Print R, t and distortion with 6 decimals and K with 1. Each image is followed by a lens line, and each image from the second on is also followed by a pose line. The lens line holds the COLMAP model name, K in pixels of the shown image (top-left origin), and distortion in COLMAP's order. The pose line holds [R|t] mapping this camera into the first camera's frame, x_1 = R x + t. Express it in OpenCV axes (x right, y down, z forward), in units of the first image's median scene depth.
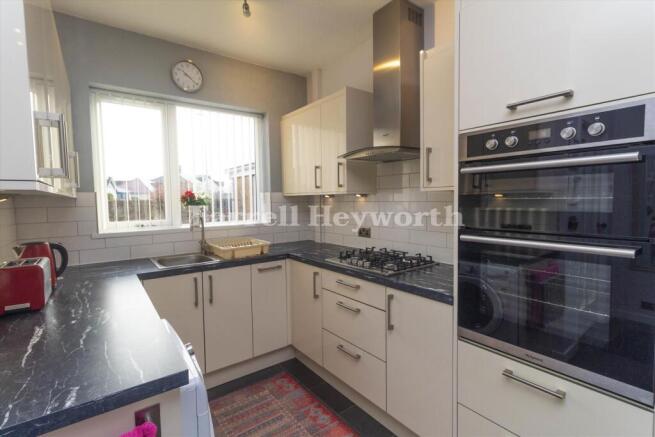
lens RADIAL K [[314.2, 0, 327.5], [0, 314.2, 218.5], [0, 0, 1]] dist [-0.000127, 0.000030]
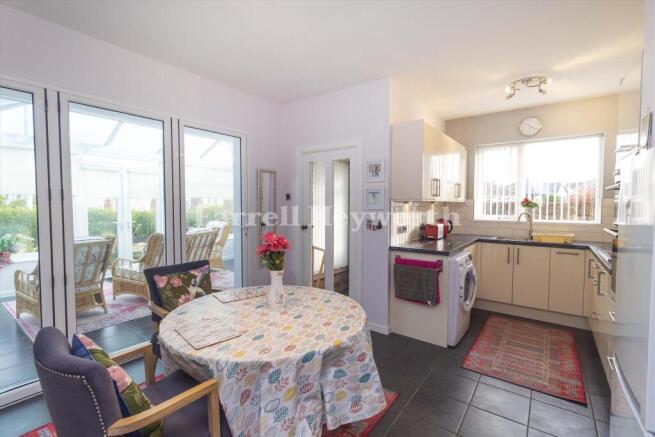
lens RADIAL K [[303.2, 0, 326.6], [0, 303.2, 213.4], [0, 0, 1]] dist [0.000188, 0.000339]
pose [[0.291521, 0.050264, -0.955243, 0.773466], [-0.066180, 0.997285, 0.032280, 0.007418], [0.954272, 0.053807, 0.294056, -0.431948]]
